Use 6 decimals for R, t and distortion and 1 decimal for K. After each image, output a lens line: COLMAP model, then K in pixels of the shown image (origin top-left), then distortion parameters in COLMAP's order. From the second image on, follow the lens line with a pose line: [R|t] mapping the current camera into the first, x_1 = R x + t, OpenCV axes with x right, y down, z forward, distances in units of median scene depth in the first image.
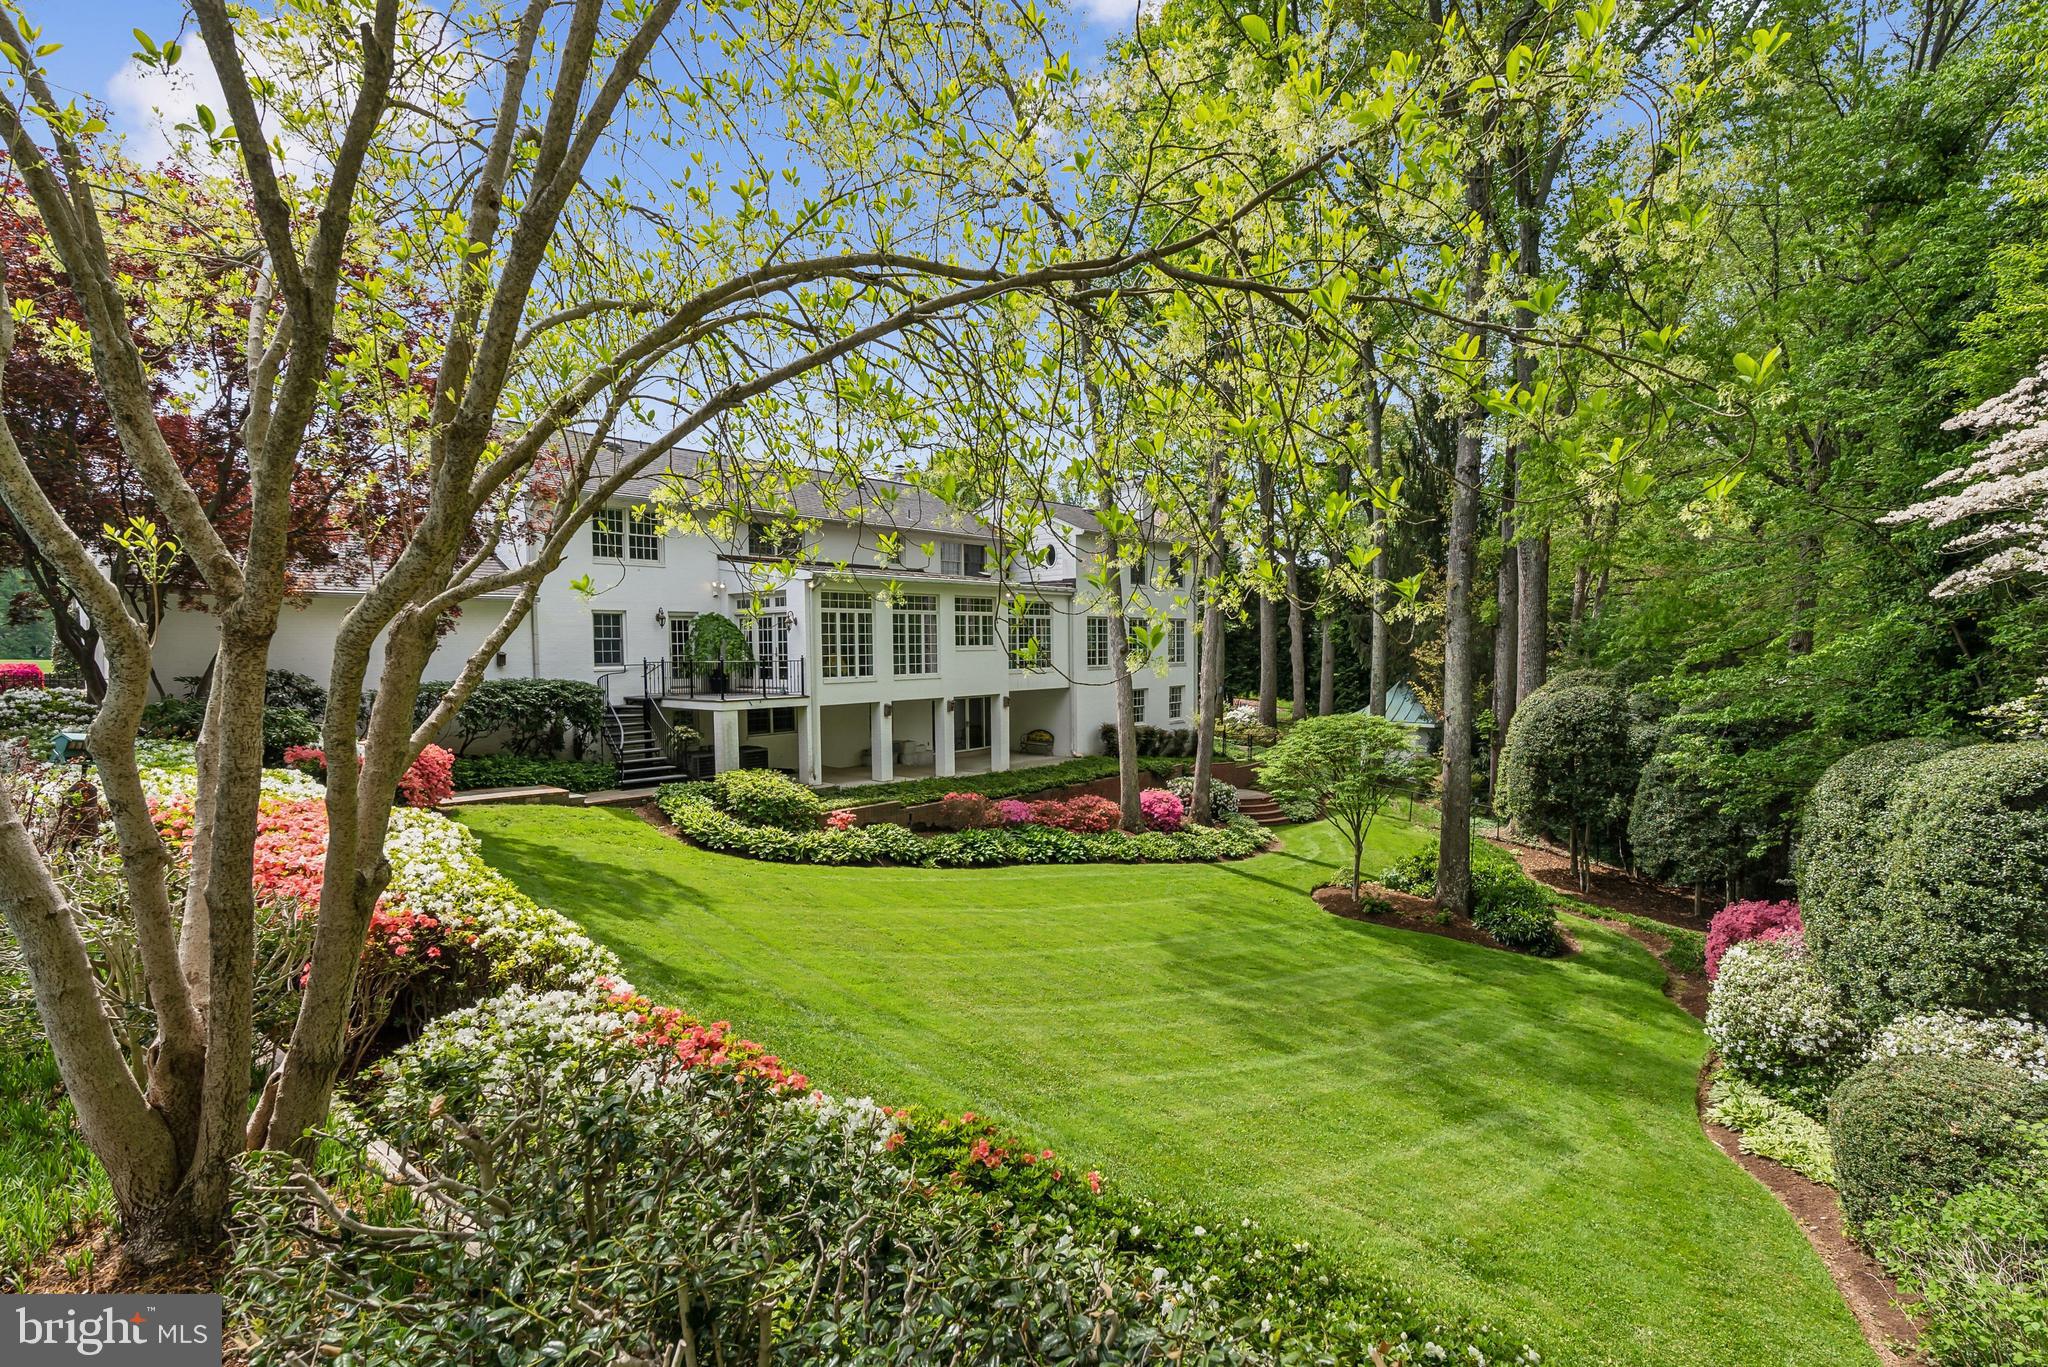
lens RADIAL K [[950.5, 0, 1018.6], [0, 950.5, 678.2], [0, 0, 1]] dist [-0.011438, 0.001647]
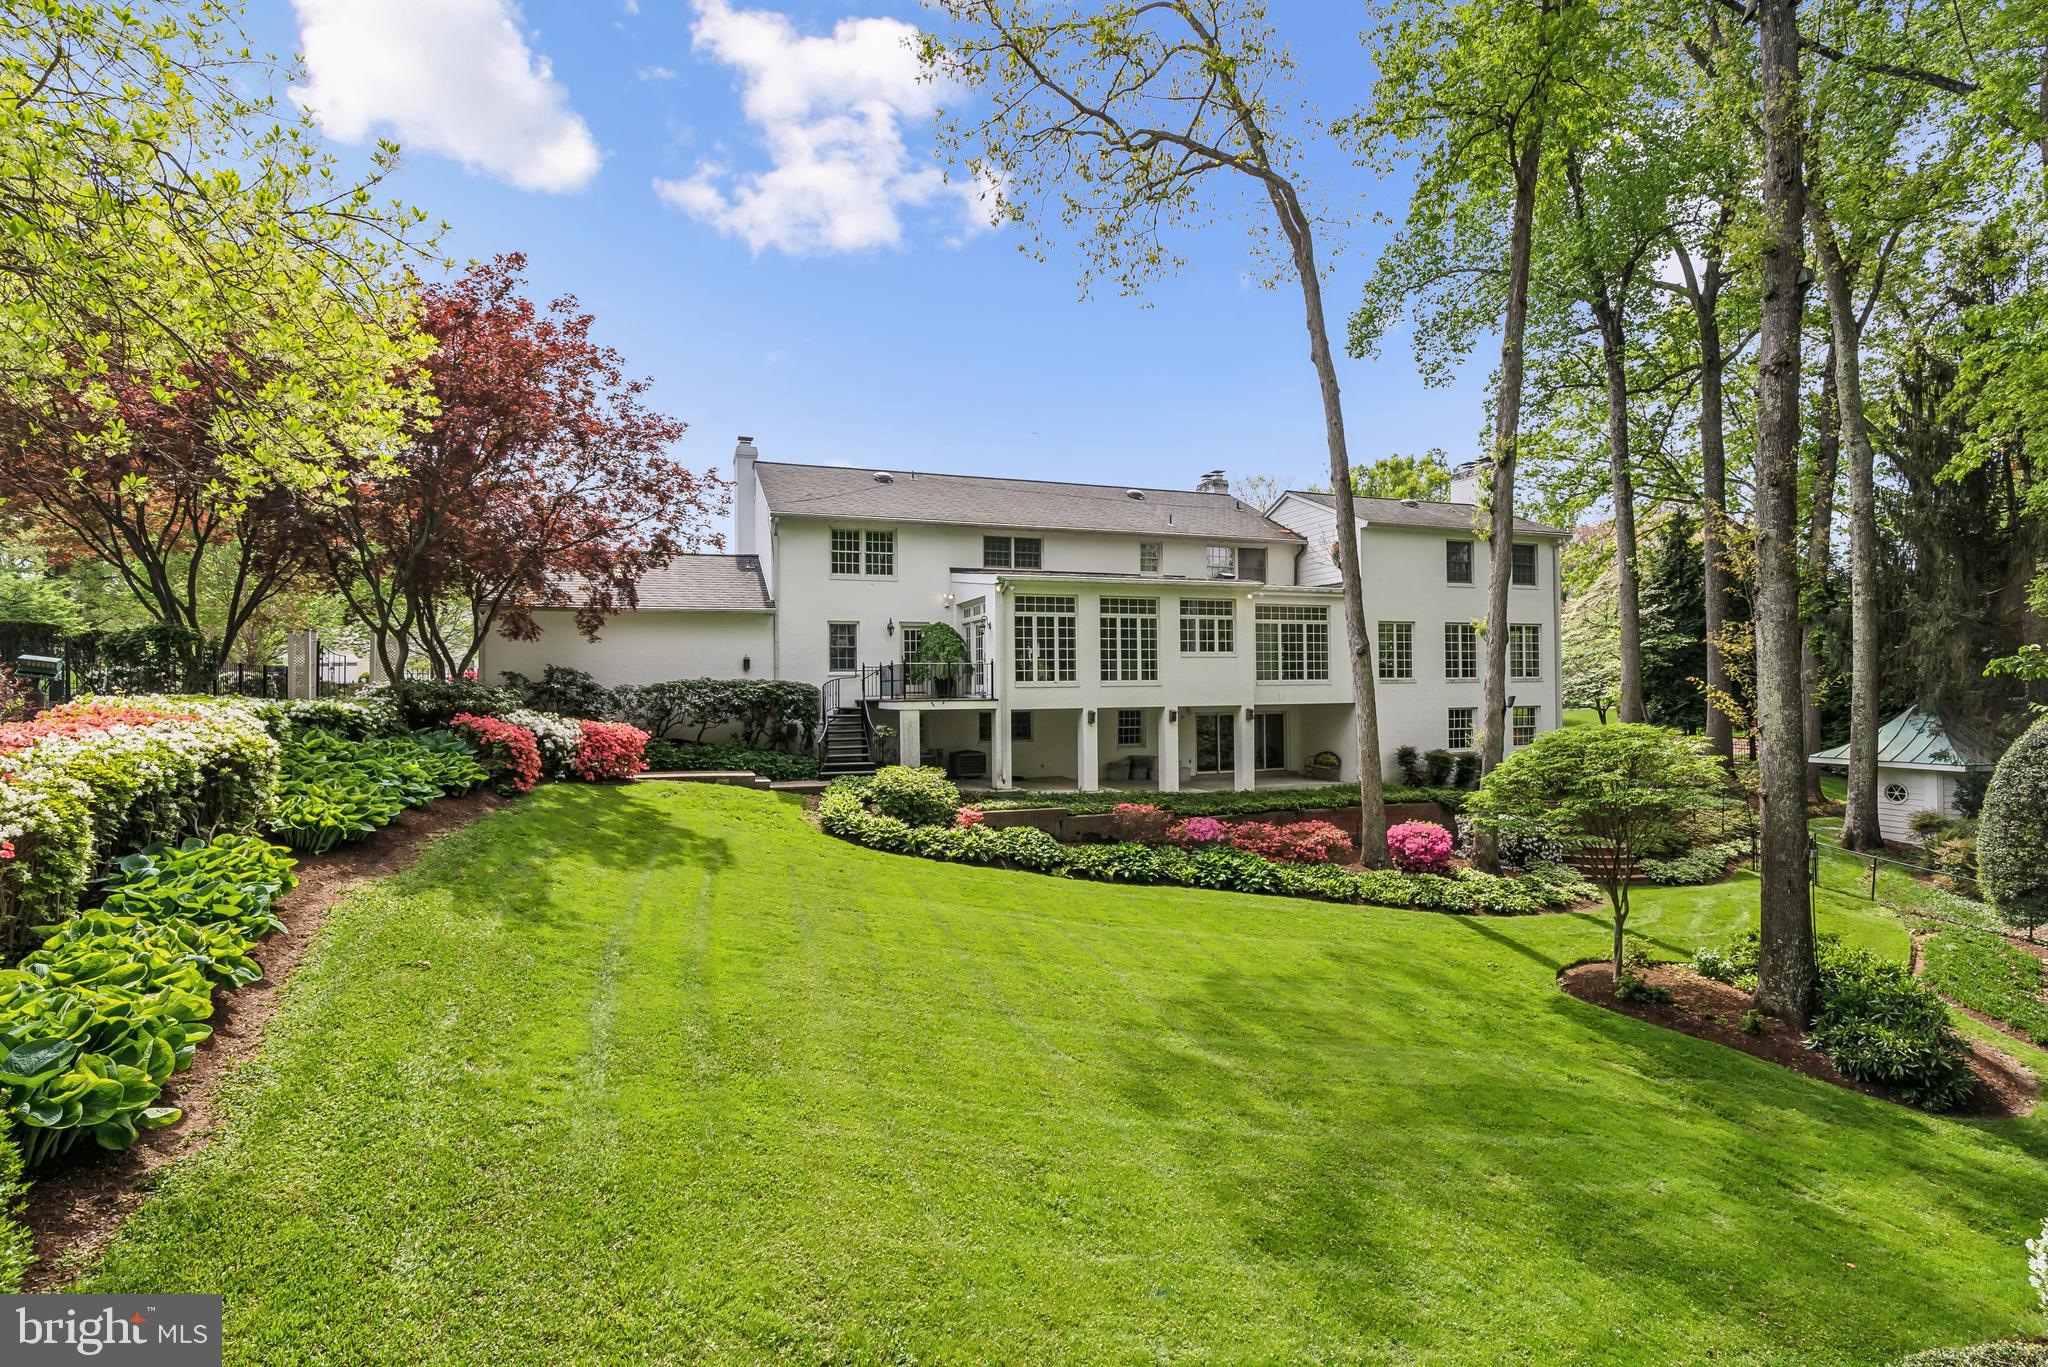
lens RADIAL K [[950.5, 0, 1013.4], [0, 950.5, 685.2], [0, 0, 1]] dist [-0.011438, 0.001647]
pose [[0.876672, -0.001679, -0.481086, 0.267506], [-0.014651, 0.999437, -0.030187, 0.032879], [0.480866, 0.033513, 0.876154, 0.122917]]
